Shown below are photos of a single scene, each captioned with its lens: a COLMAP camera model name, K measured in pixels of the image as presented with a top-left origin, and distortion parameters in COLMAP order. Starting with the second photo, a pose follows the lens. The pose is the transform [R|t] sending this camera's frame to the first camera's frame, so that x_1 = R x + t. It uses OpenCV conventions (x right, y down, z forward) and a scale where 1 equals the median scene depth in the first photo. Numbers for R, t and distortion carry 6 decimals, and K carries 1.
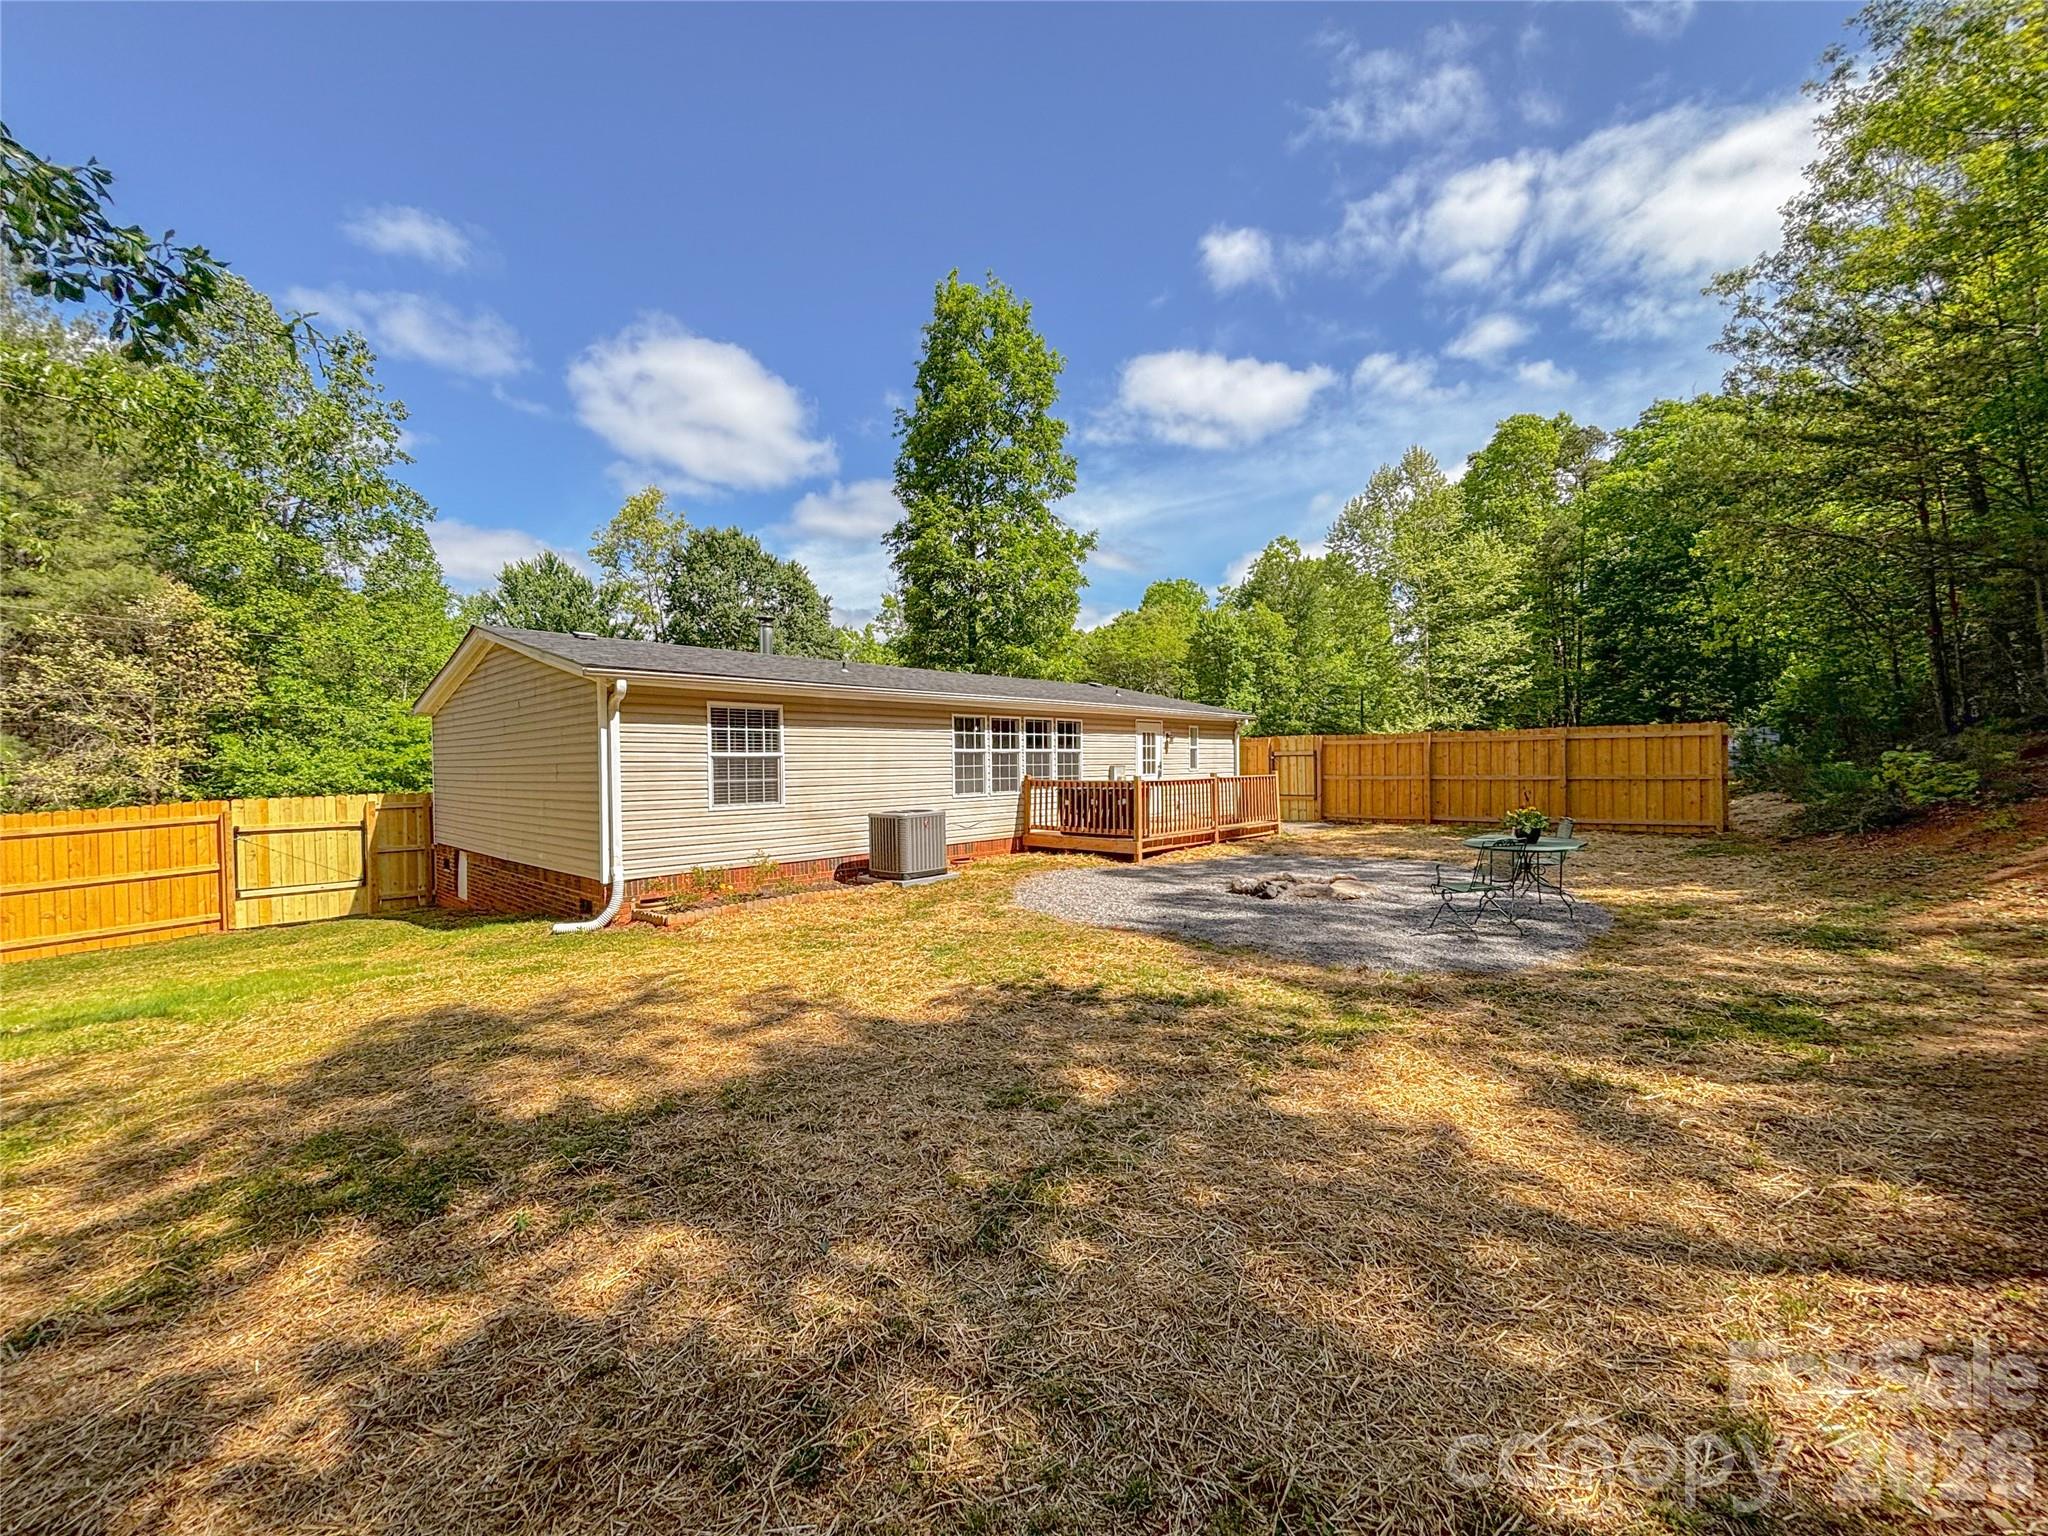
lens RADIAL K [[831.2, 0, 1027.6], [0, 831.2, 769.5], [0, 0, 1]] dist [-0.000147, 0.000447]
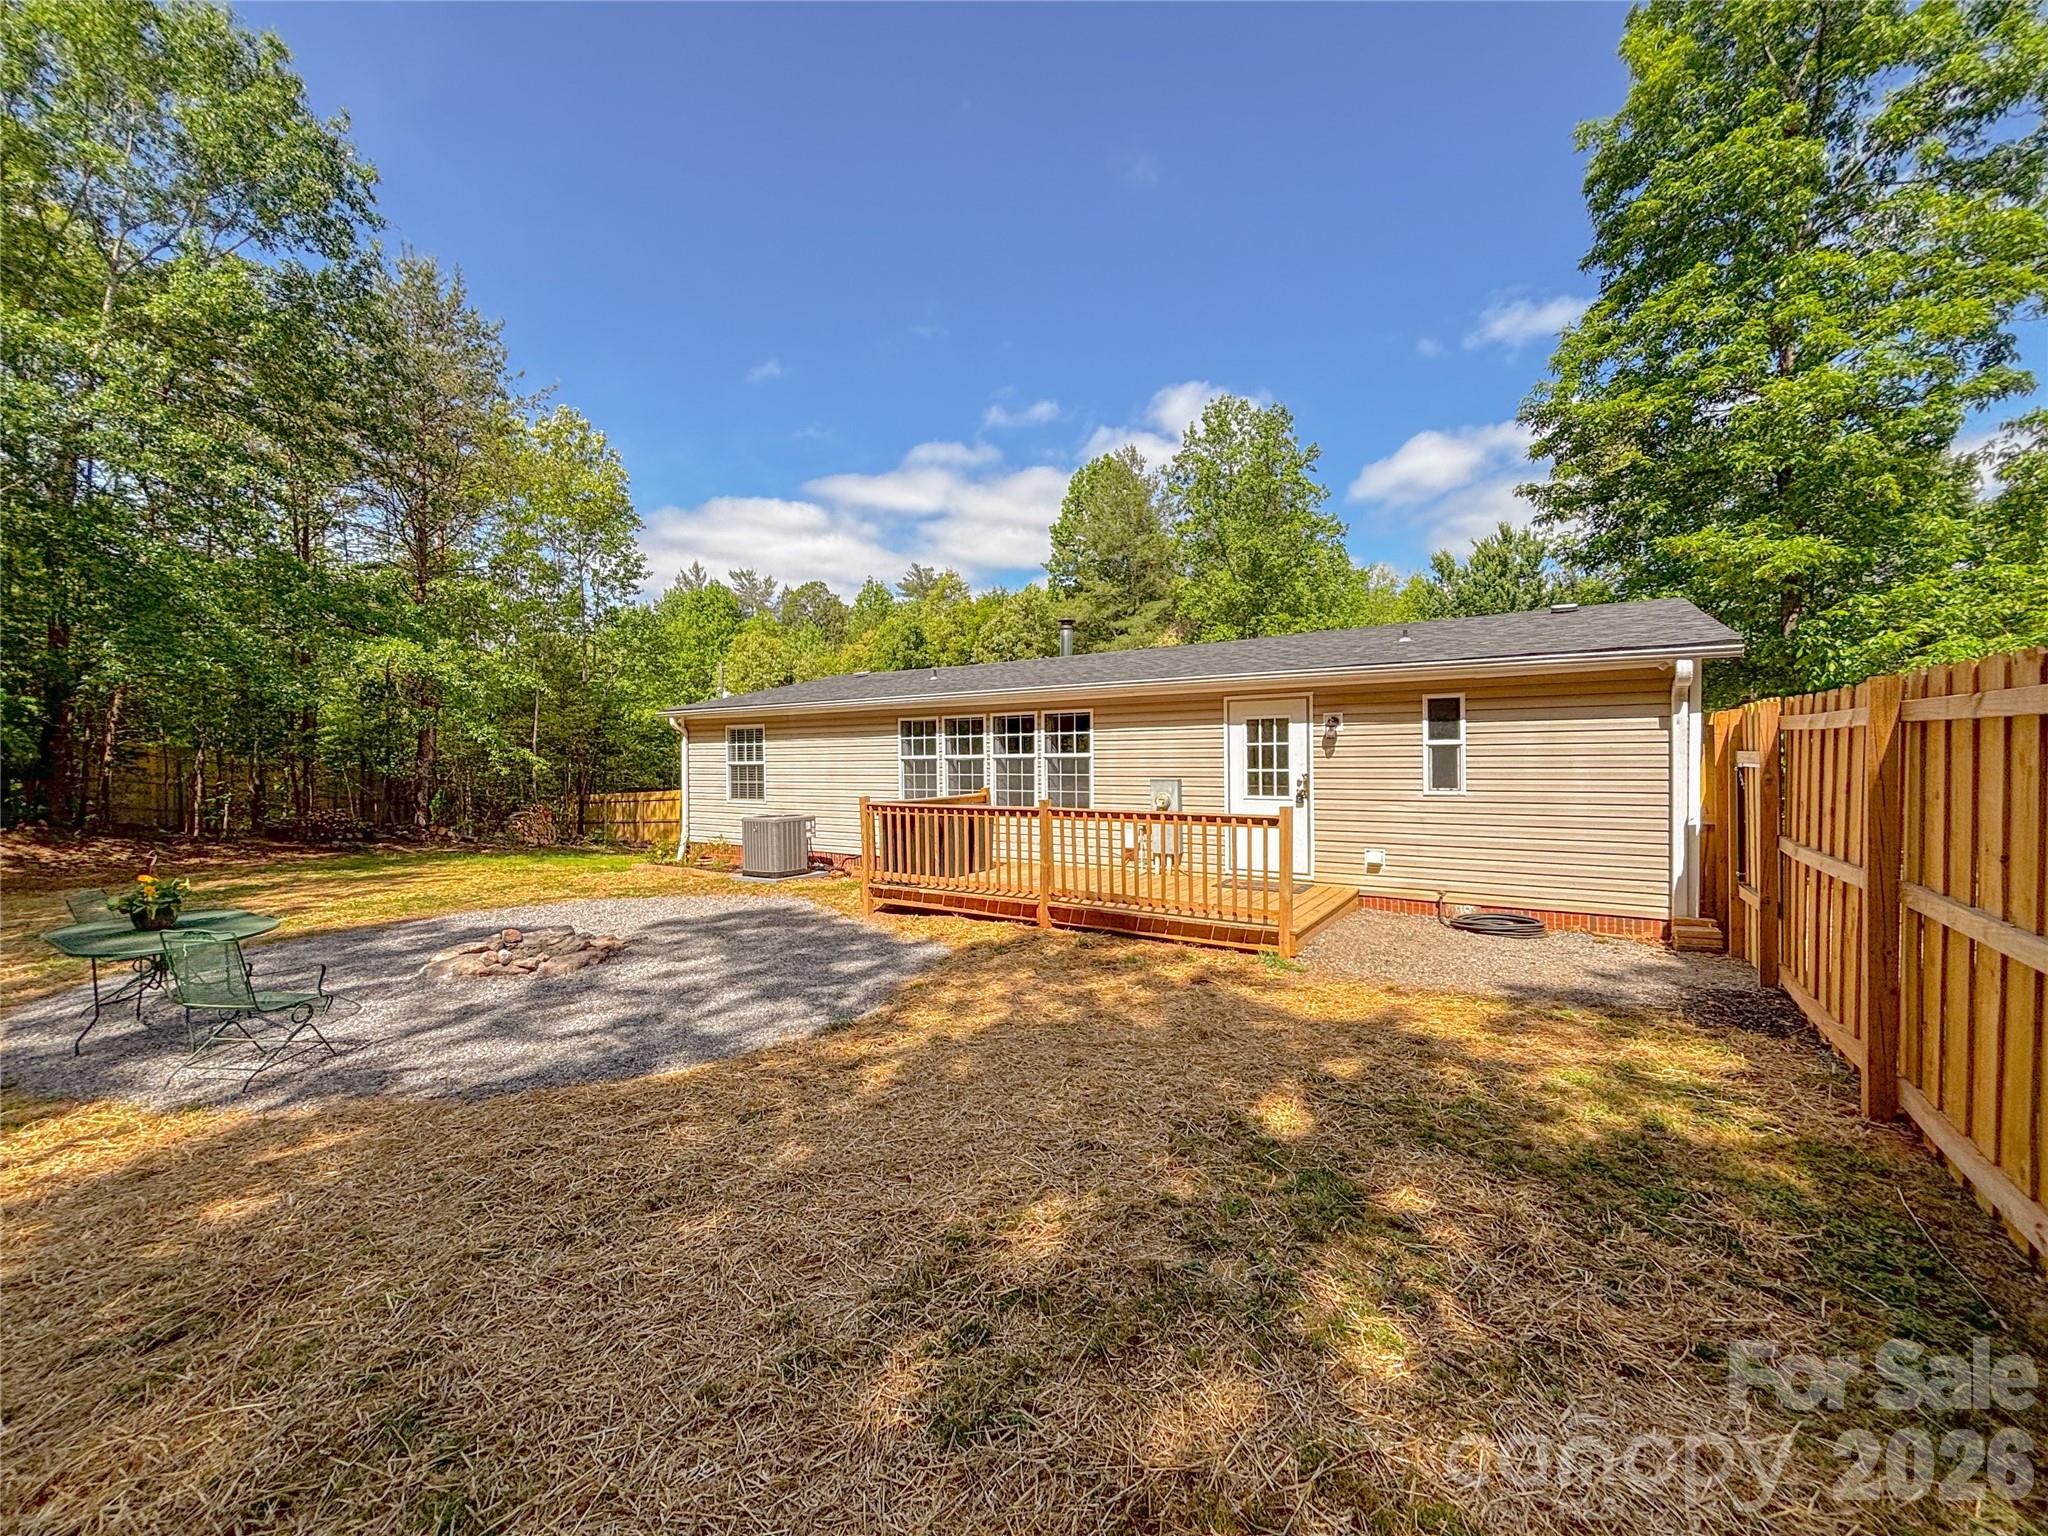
lens RADIAL K [[831.2, 0, 1027.5], [0, 831.2, 767.5], [0, 0, 1]] dist [-0.000147, 0.000447]
pose [[0.156535, 0.019092, -0.987488, 0.759273], [-0.003096, 0.999818, 0.018839, -0.026553], [0.987668, 0.000108, 0.156565, 0.890885]]
